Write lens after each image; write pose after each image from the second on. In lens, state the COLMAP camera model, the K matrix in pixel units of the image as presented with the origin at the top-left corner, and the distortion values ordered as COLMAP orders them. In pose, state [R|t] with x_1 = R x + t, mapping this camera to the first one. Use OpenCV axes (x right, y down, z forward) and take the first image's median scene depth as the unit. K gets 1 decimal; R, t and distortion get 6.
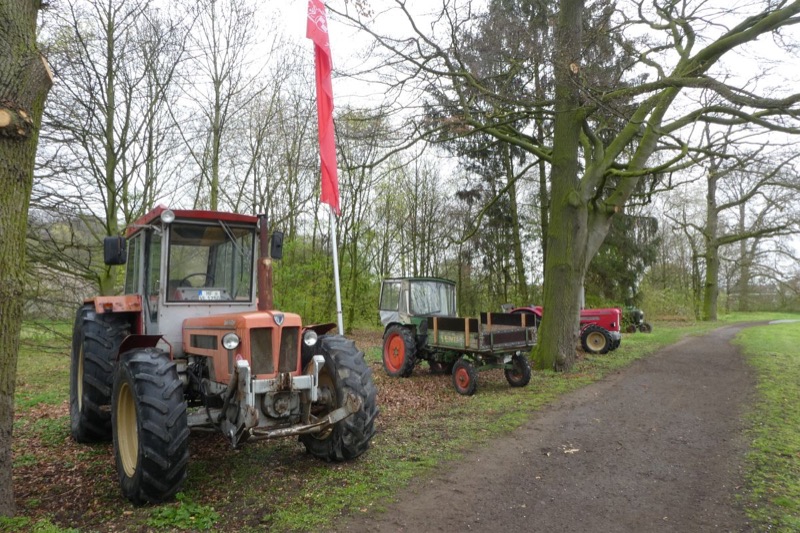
lens RADIAL K [[574.1, 0, 400.0], [0, 574.1, 266.5], [0, 0, 1]] dist [-0.002861, -0.000626]
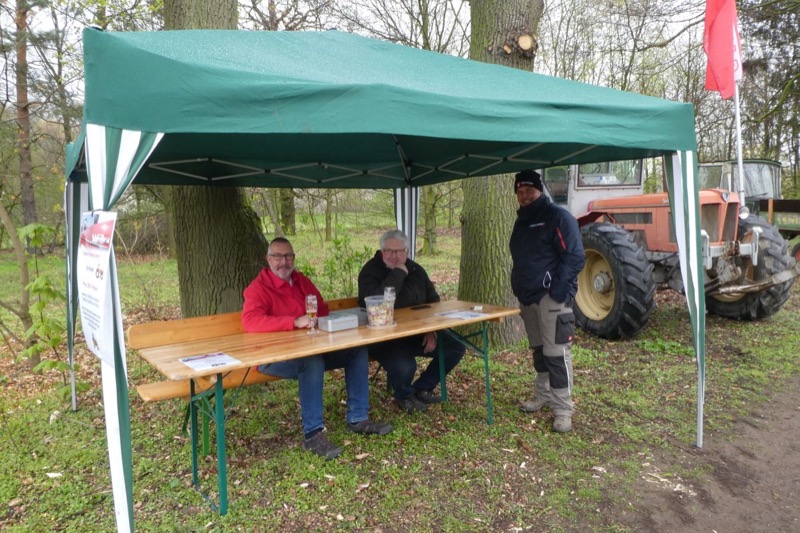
lens RADIAL K [[585.4, 0, 400.0], [0, 585.4, 266.5], [0, 0, 1]] dist [0.003248, 0.001992]
pose [[0.946888, 0.015950, -0.321167, -0.436831], [0.042847, 0.983605, 0.175173, -0.003956], [0.318696, -0.179630, 0.930680, -0.333260]]
